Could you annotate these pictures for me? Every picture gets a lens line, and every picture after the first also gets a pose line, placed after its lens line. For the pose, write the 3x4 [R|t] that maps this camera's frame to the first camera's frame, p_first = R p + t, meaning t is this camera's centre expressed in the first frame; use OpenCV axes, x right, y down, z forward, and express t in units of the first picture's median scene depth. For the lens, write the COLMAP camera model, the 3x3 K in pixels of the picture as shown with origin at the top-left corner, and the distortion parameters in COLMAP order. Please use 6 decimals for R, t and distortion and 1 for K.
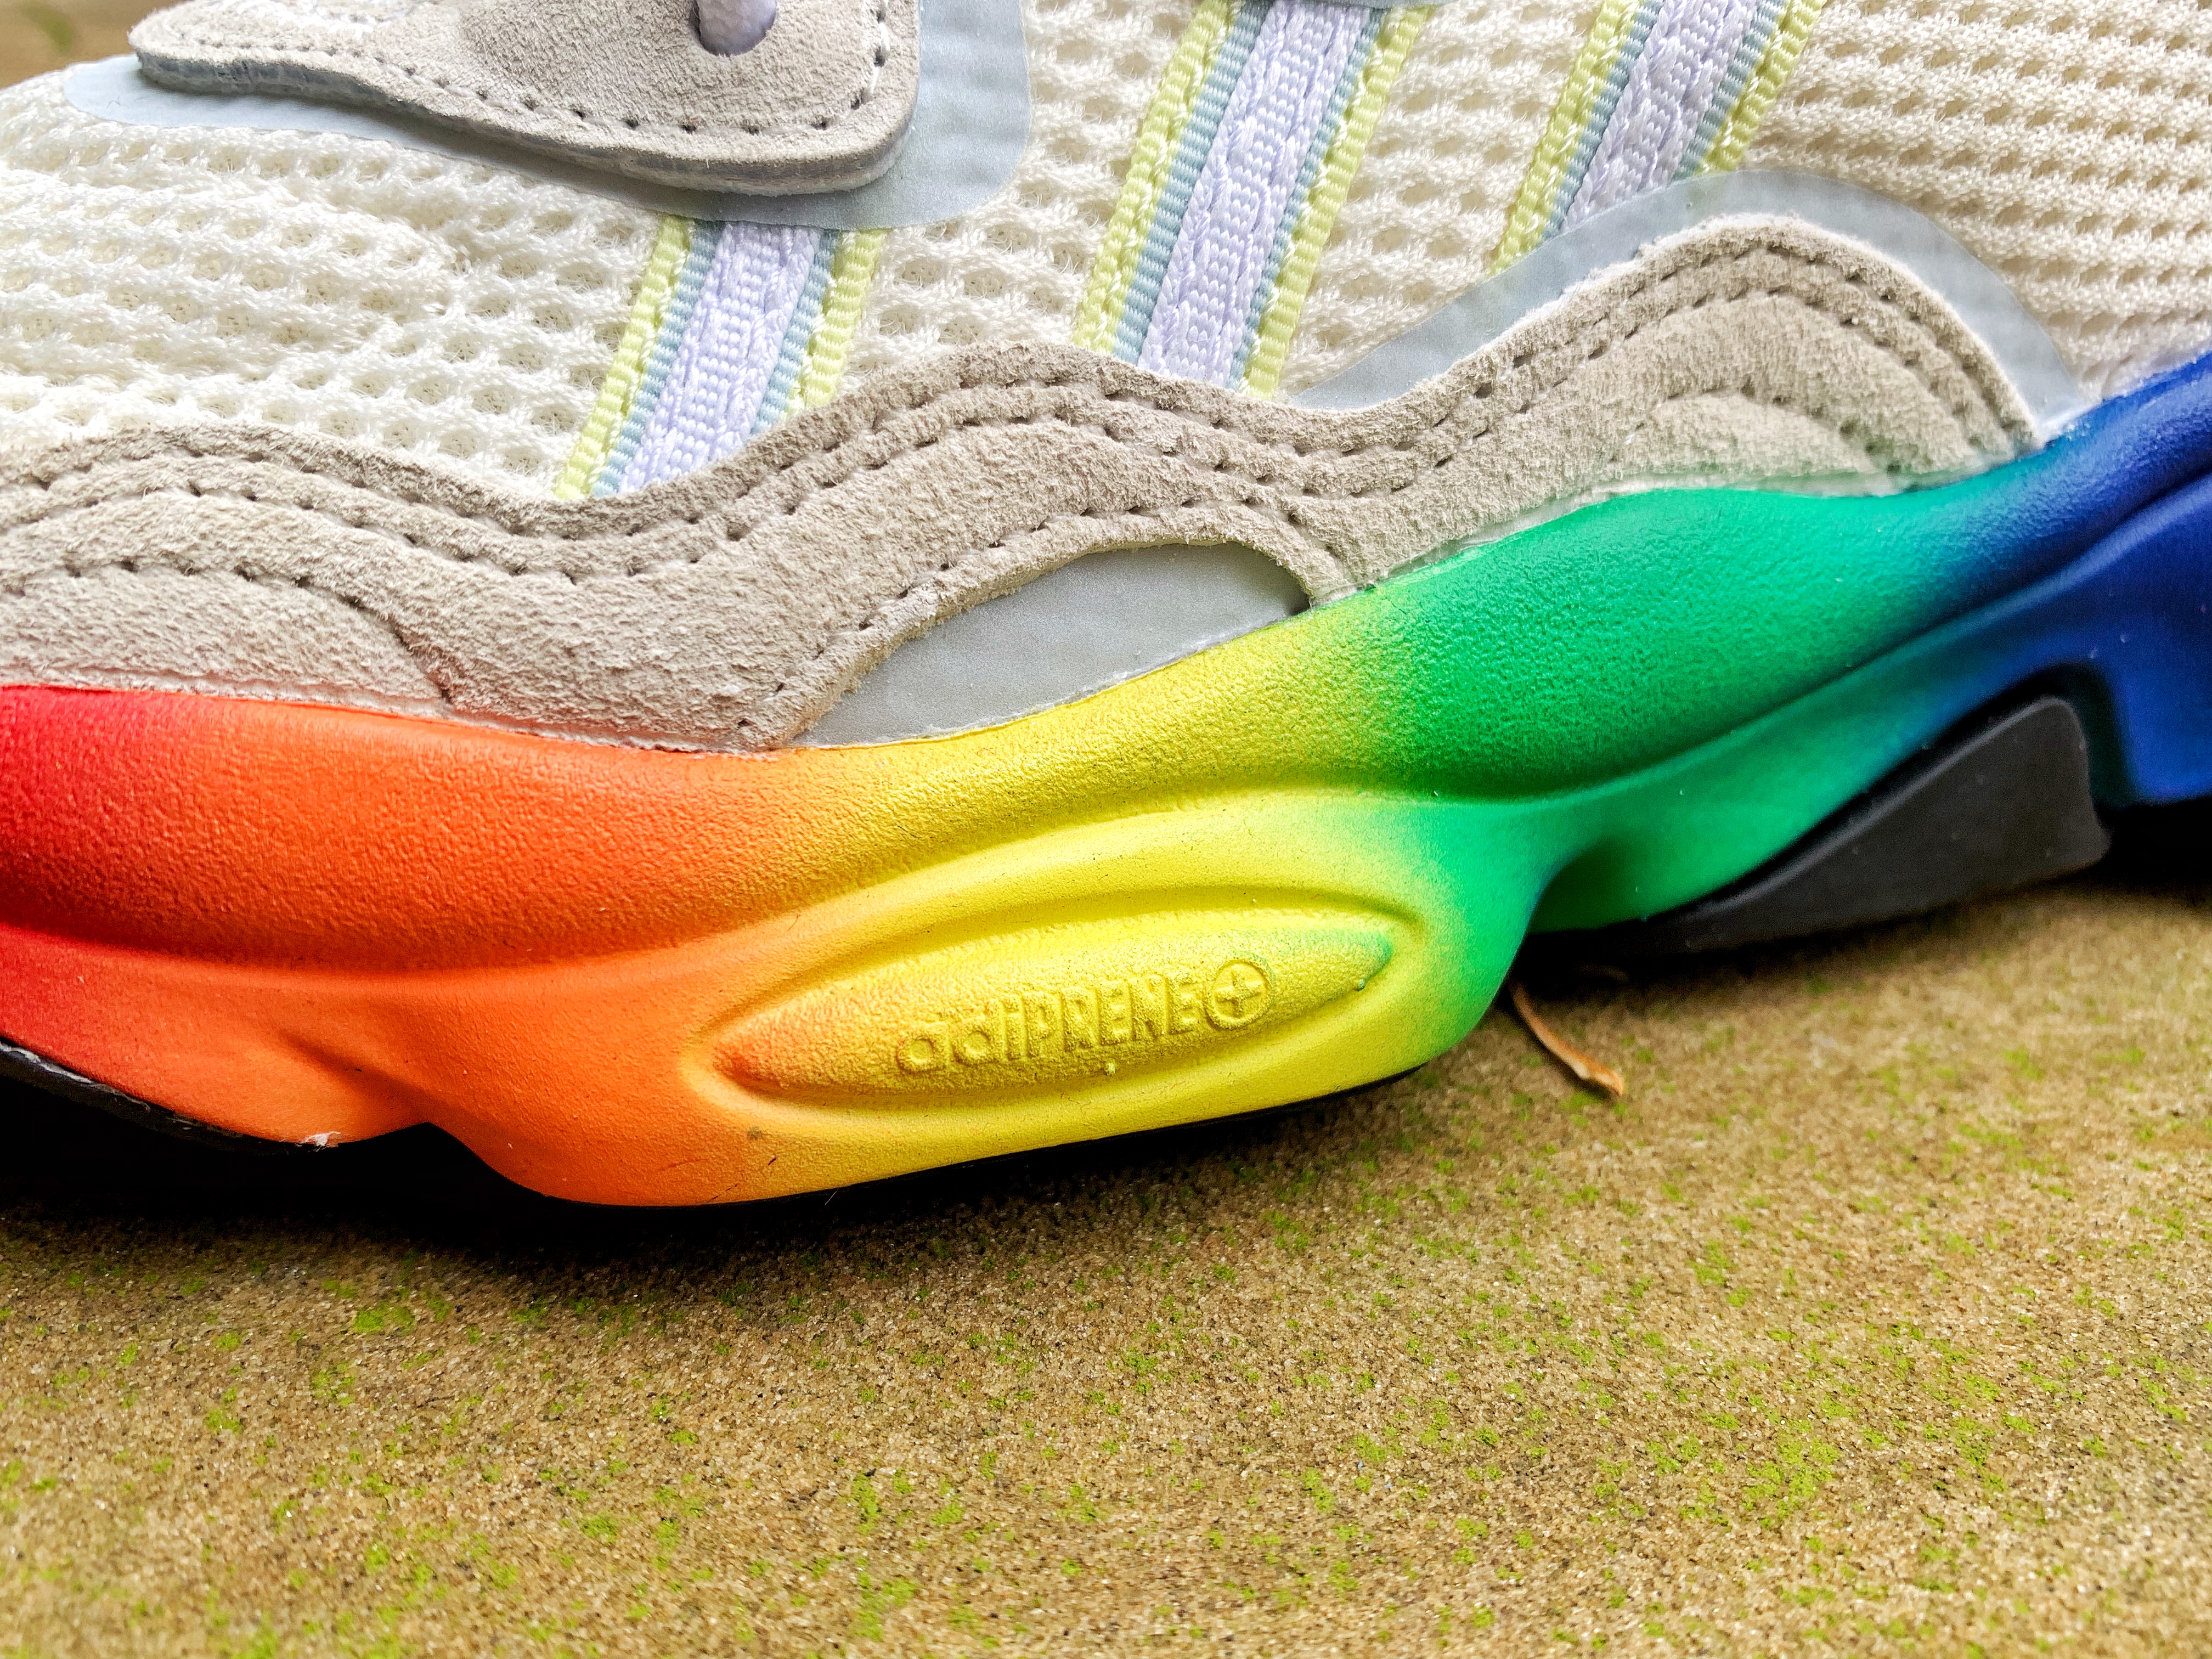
lens RADIAL K [[1713.4, 0, 1106.0], [0, 1713.4, 829.5], [0, 0, 1]] dist [-0.004943, -0.002776]
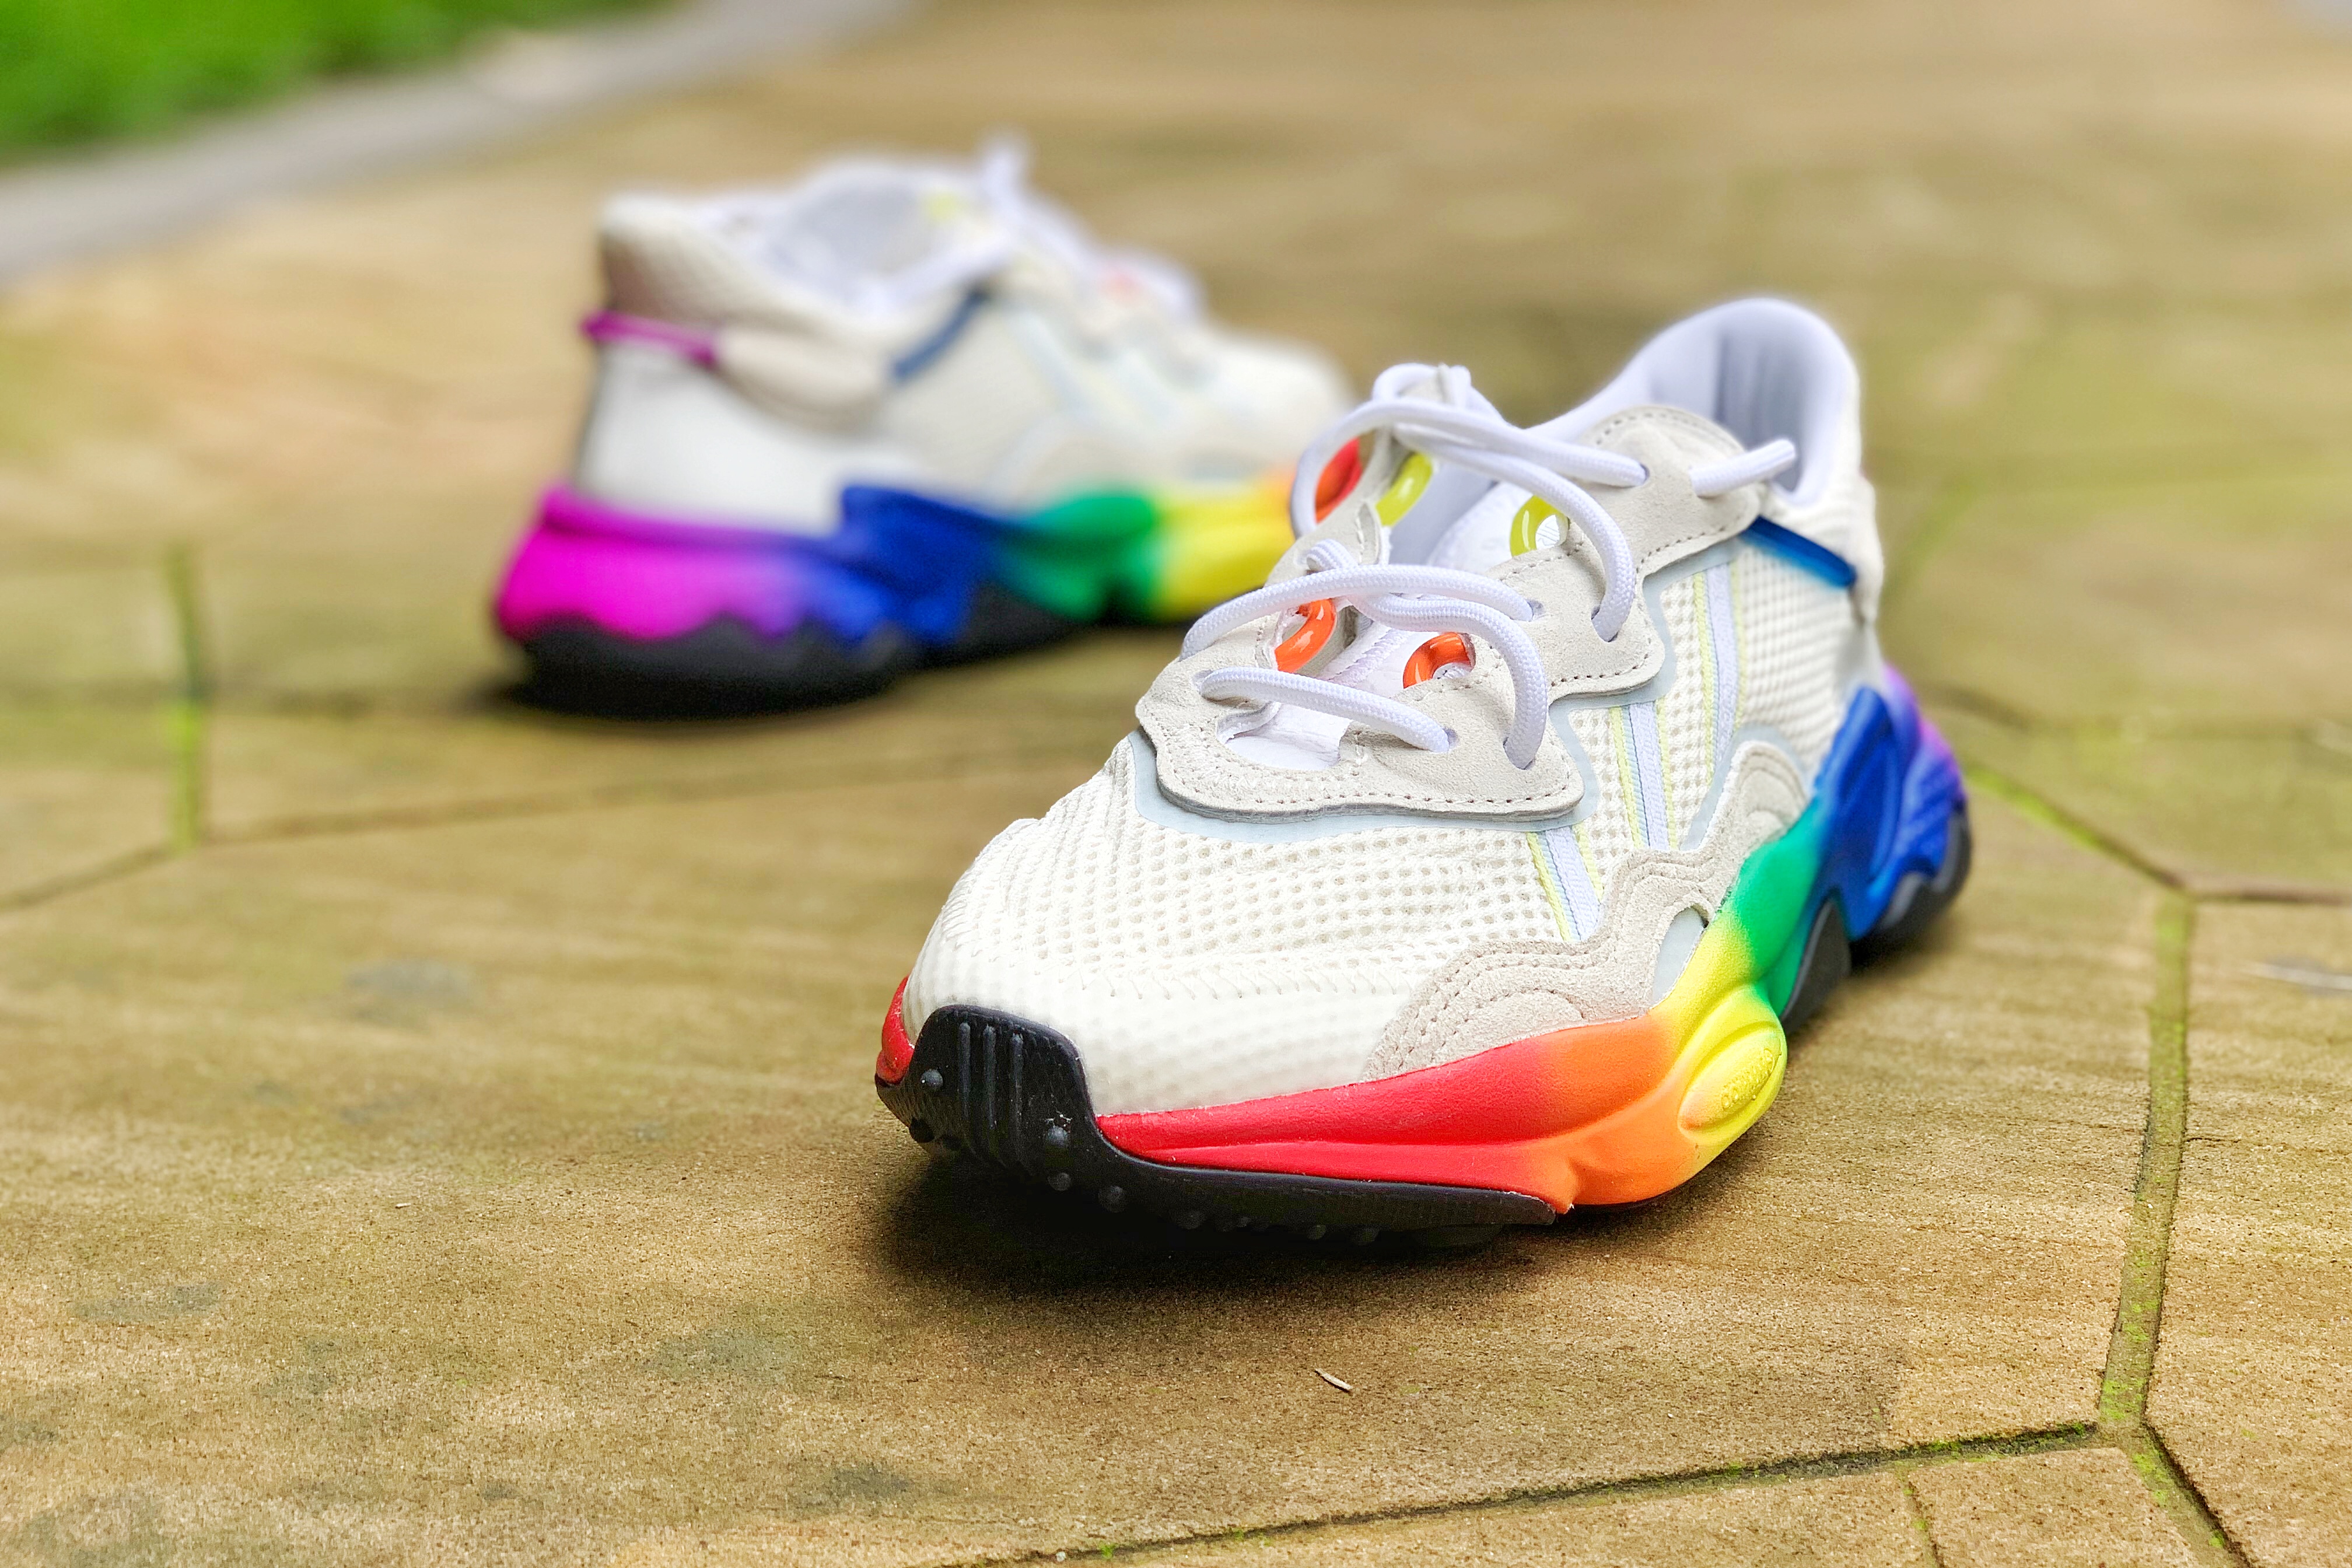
lens RADIAL K [[3527.8, 0, 1176.0], [0, 3527.8, 784.0], [0, 0, 1]] dist [-0.016102, -0.043277]
pose [[0.717809, -0.195725, 0.668164, -4.124720], [0.319145, 0.945410, -0.065919, -0.245478], [-0.618787, 0.260559, 0.741088, -2.593370]]
